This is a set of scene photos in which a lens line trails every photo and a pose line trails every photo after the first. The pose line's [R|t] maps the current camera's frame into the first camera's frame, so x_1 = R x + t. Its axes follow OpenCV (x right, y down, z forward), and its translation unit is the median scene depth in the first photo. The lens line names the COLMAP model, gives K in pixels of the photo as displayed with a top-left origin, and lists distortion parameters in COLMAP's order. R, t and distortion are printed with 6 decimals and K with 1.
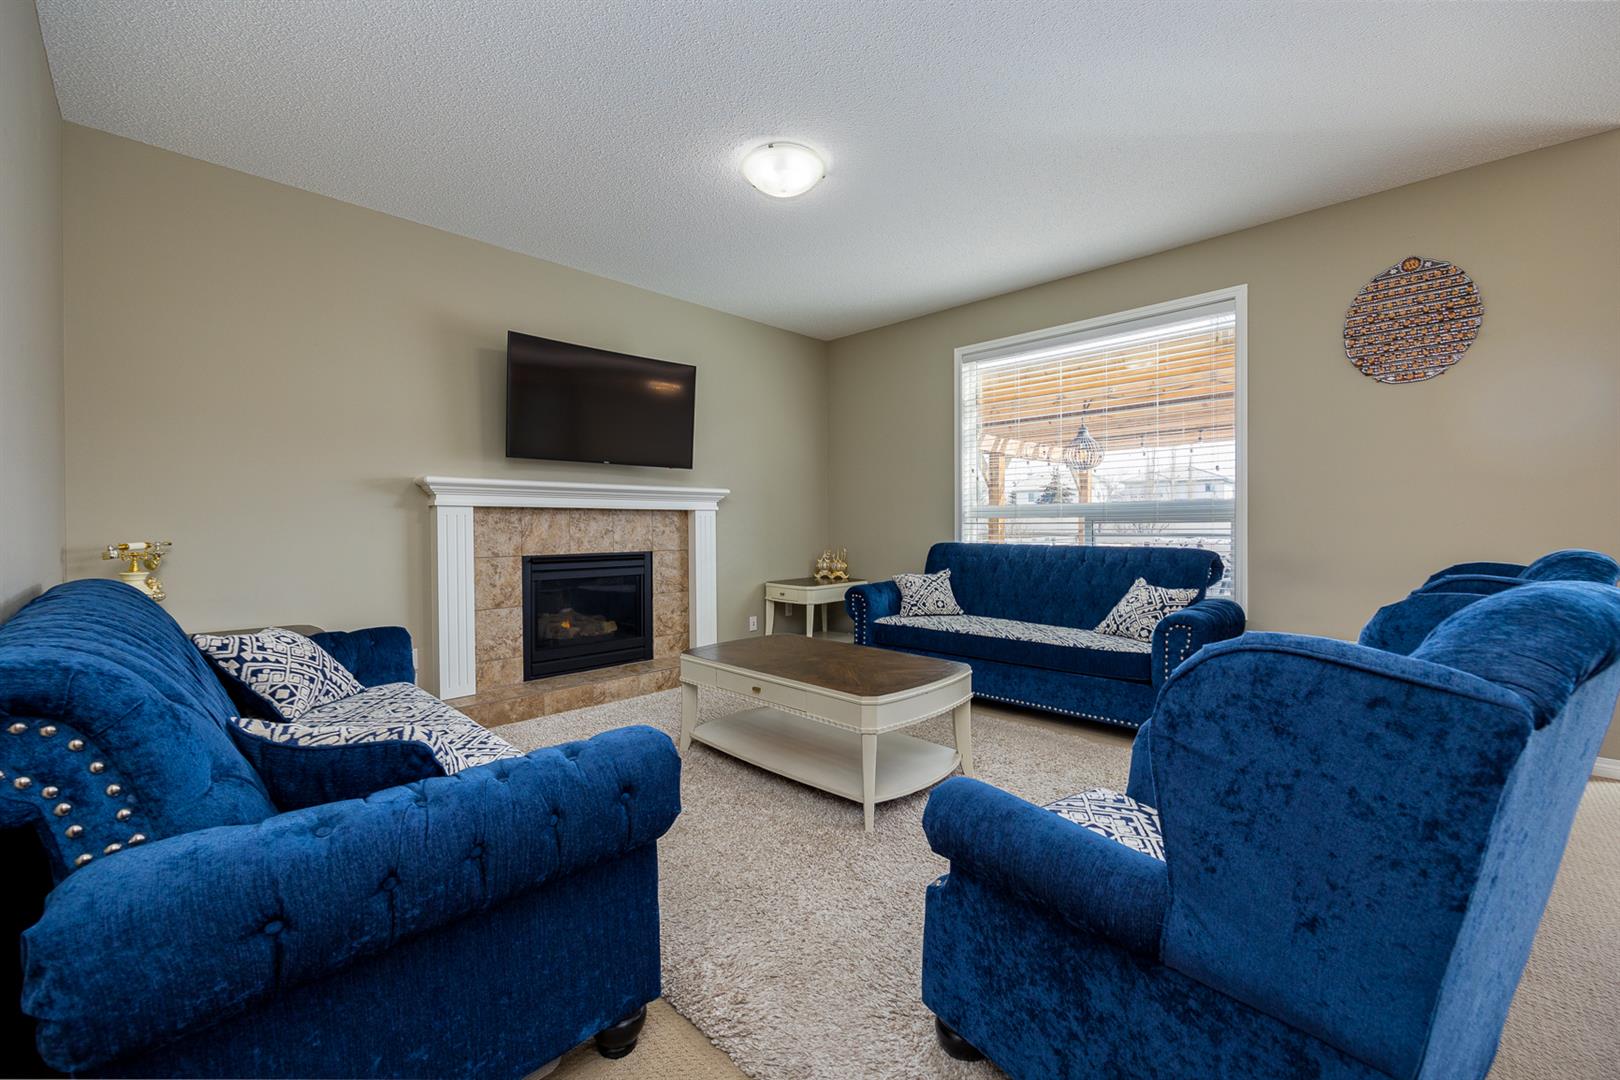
lens RADIAL K [[649.1, 0, 813.9], [0, 649.1, 531.2], [0, 0, 1]] dist [-0.000357, -0.000171]
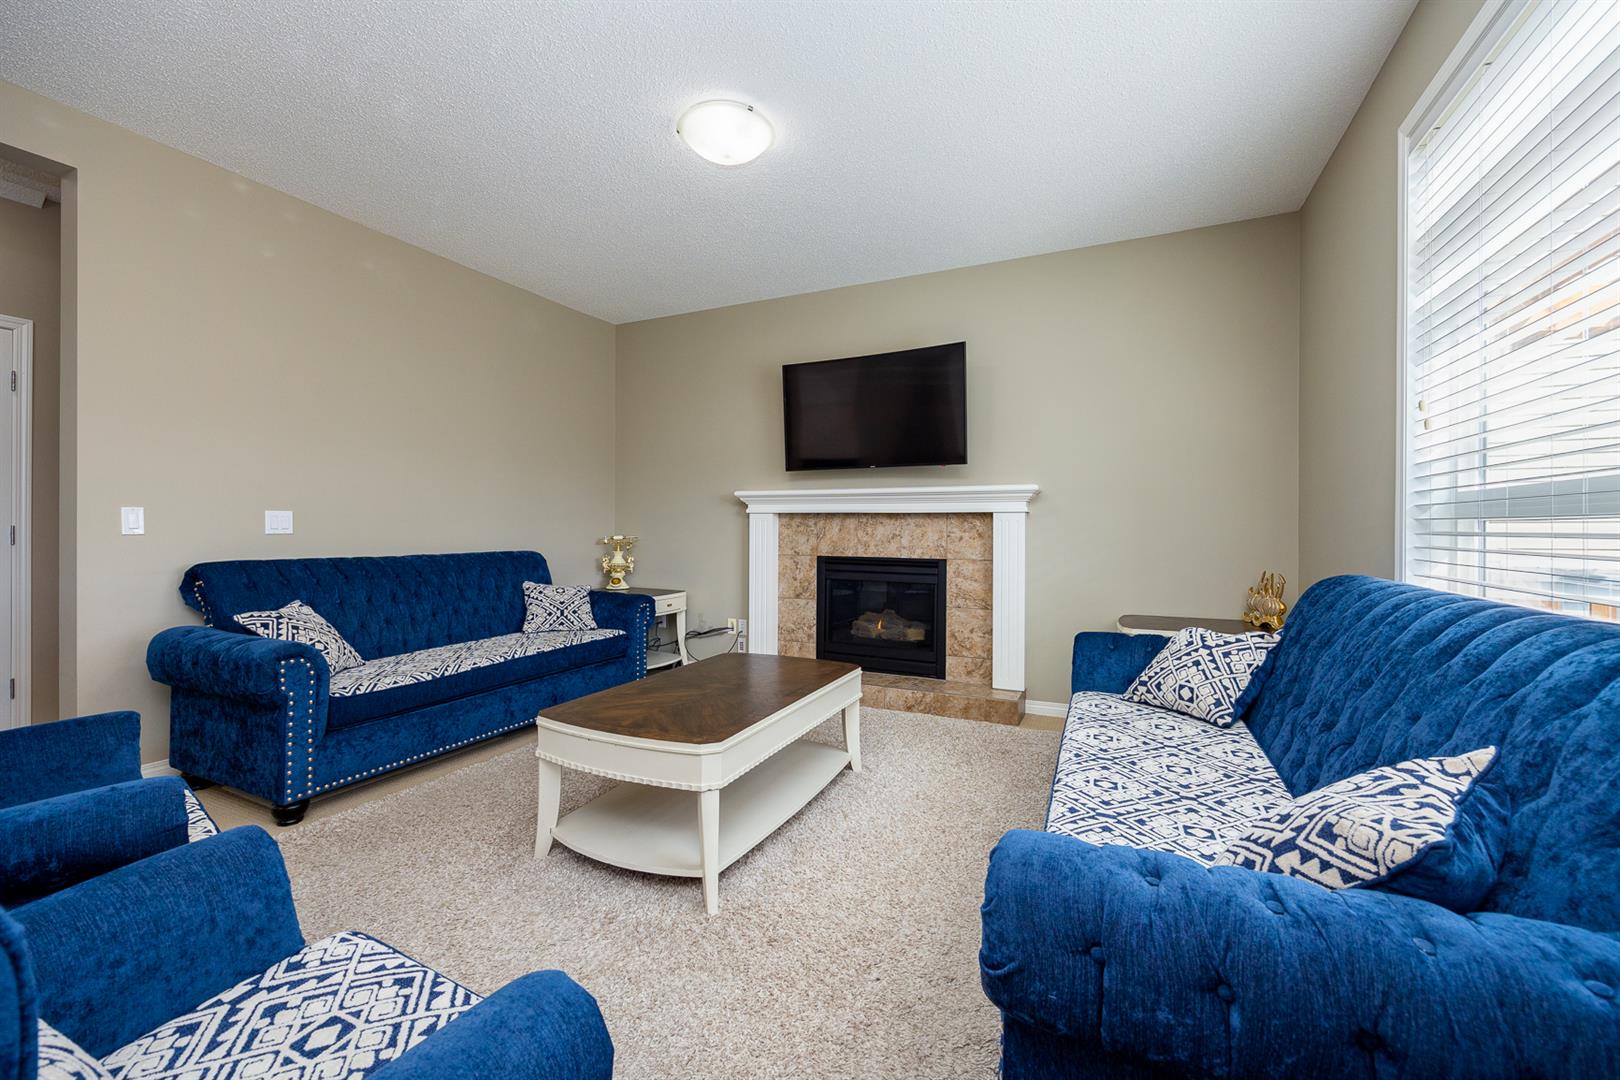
lens RADIAL K [[649.1, 0, 813.9], [0, 649.1, 531.2], [0, 0, 1]] dist [-0.000357, -0.000171]
pose [[0.319820, 0.010463, -0.947420, 0.581813], [-0.017381, 0.999836, 0.005174, -0.009862], [0.947319, 0.014812, 0.319949, 0.578196]]
